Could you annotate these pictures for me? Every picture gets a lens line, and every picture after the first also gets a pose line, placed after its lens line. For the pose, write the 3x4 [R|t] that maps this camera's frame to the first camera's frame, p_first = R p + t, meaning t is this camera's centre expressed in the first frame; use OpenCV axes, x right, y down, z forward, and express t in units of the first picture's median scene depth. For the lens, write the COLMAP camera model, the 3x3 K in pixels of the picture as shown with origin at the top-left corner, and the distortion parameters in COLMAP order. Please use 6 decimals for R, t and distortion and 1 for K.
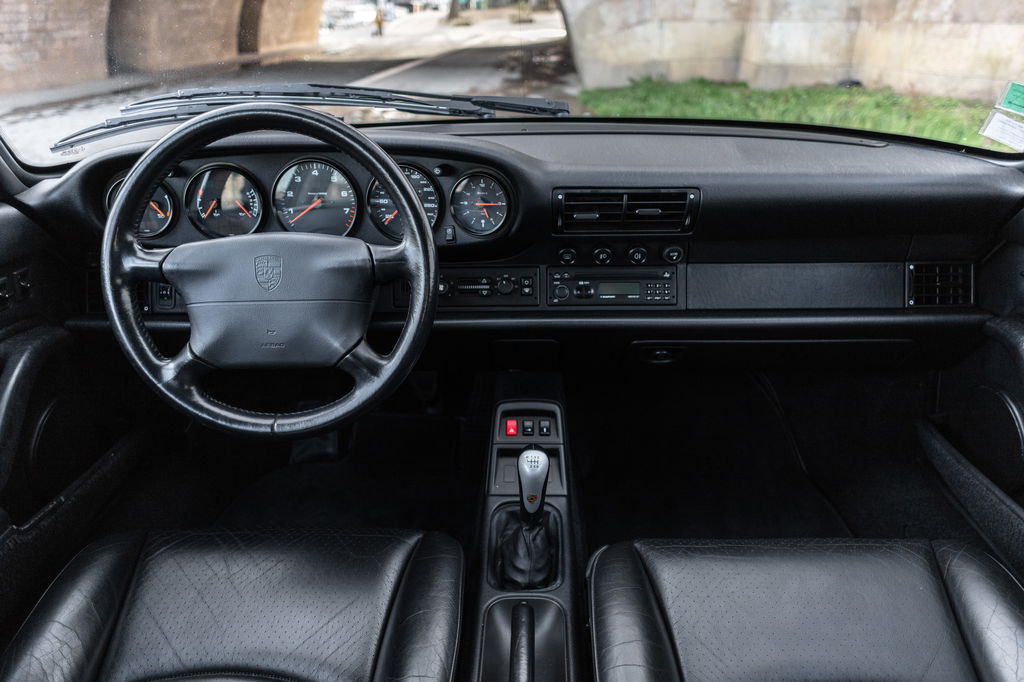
lens RADIAL K [[710.6, 0, 519.5], [0, 710.6, 342.8], [0, 0, 1]] dist [0.029765, 0.002924]
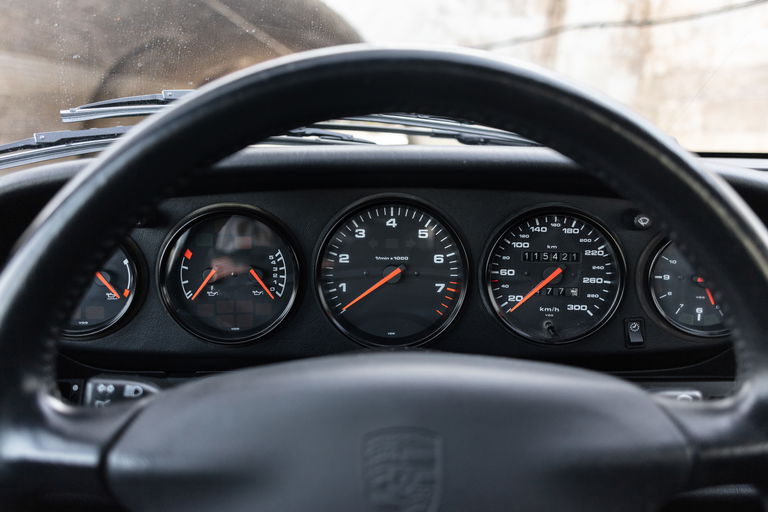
lens RADIAL K [[532.9, 0, 380.9], [0, 532.9, 253.2], [0, 0, 1]] dist [0.029765, 0.002924]
pose [[0.999769, 0.009973, 0.019040, -0.302310], [-0.006303, 0.982932, -0.183861, -0.135262], [-0.020549, 0.183698, 0.982768, 0.583193]]
